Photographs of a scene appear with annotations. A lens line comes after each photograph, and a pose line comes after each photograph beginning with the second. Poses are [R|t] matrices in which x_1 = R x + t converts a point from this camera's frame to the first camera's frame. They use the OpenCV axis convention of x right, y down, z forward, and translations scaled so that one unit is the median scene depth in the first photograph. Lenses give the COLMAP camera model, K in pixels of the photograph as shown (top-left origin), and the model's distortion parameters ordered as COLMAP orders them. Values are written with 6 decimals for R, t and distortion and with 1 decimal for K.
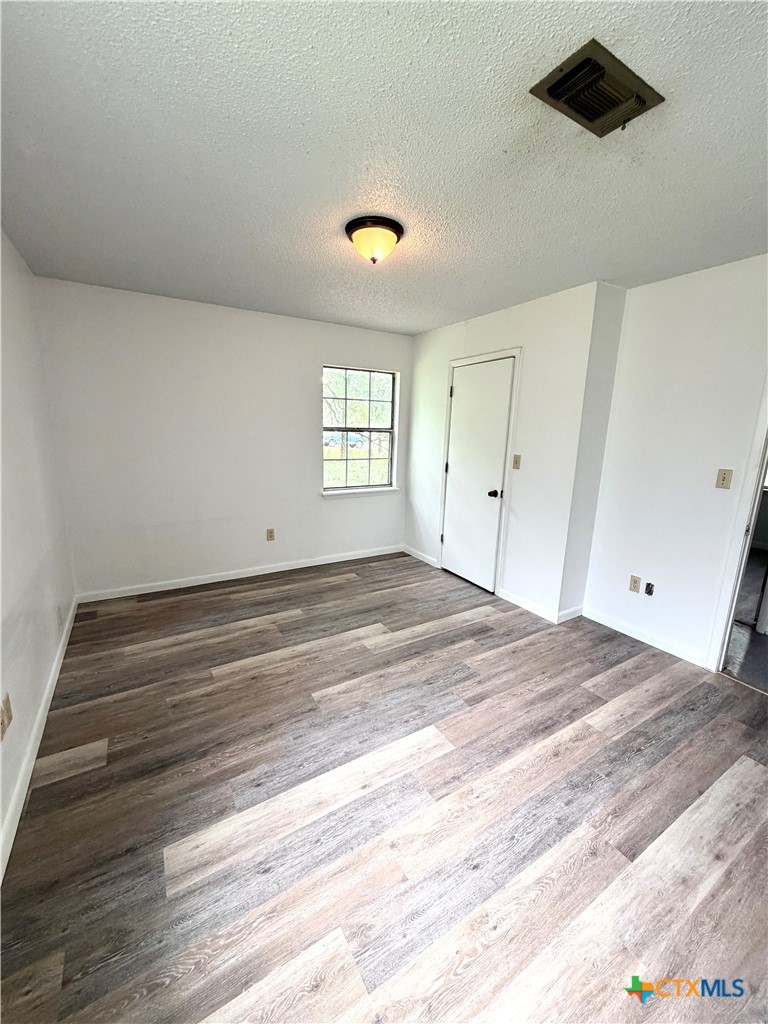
lens RADIAL K [[407.7, 0, 384.2], [0, 407.7, 508.6], [0, 0, 1]] dist [-0.001830, 0.000204]
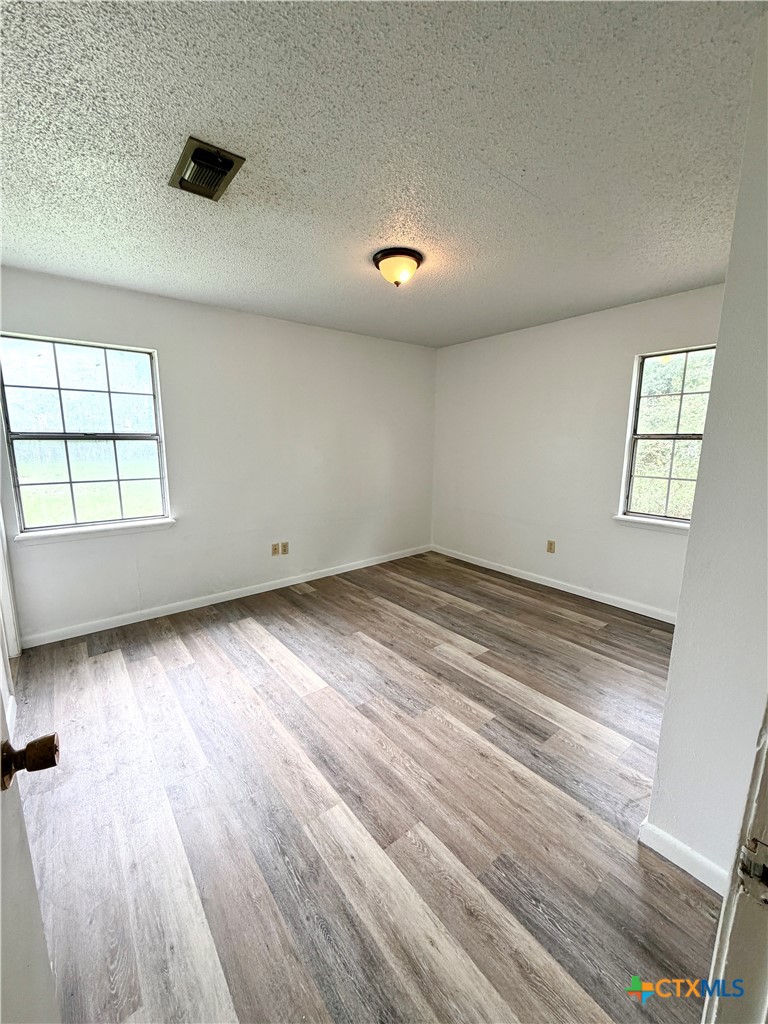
lens RADIAL K [[407.7, 0, 384.2], [0, 407.7, 508.6], [0, 0, 1]] dist [-0.001830, 0.000204]
pose [[0.130605, 0.145350, -0.980722, 0.888895], [-0.199602, 0.972795, 0.117594, -0.085754], [0.971134, 0.180396, 0.156064, 0.664988]]
